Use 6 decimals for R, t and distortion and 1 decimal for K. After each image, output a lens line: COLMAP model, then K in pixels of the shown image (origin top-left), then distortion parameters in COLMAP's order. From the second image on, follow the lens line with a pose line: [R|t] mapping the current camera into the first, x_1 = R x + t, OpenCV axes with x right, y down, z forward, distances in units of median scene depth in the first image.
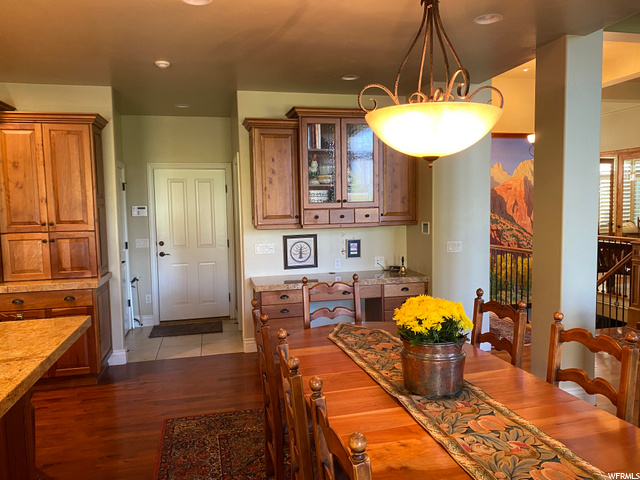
lens RADIAL K [[482.8, 0, 319.4], [0, 482.8, 239.3], [0, 0, 1]] dist [0.036912, -0.003875]
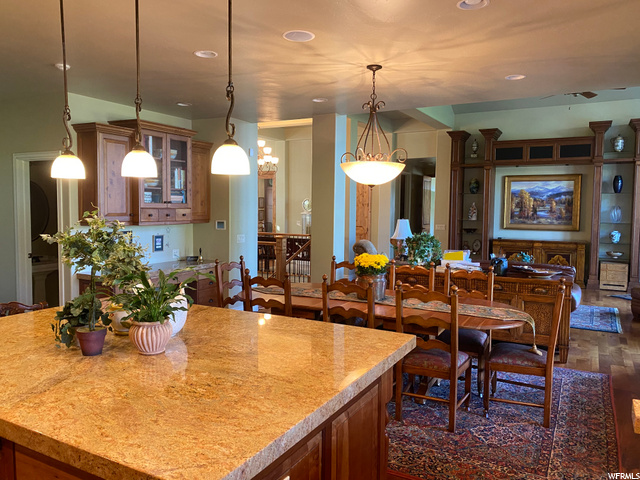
lens RADIAL K [[482.8, 0, 322.9], [0, 482.8, 239.6], [0, 0, 1]] dist [0.036912, -0.003875]
pose [[0.668264, -0.022460, 0.743585, -0.589613], [0.029256, 0.999564, 0.003899, 0.019500], [-0.743349, 0.019149, 0.668630, -0.088782]]
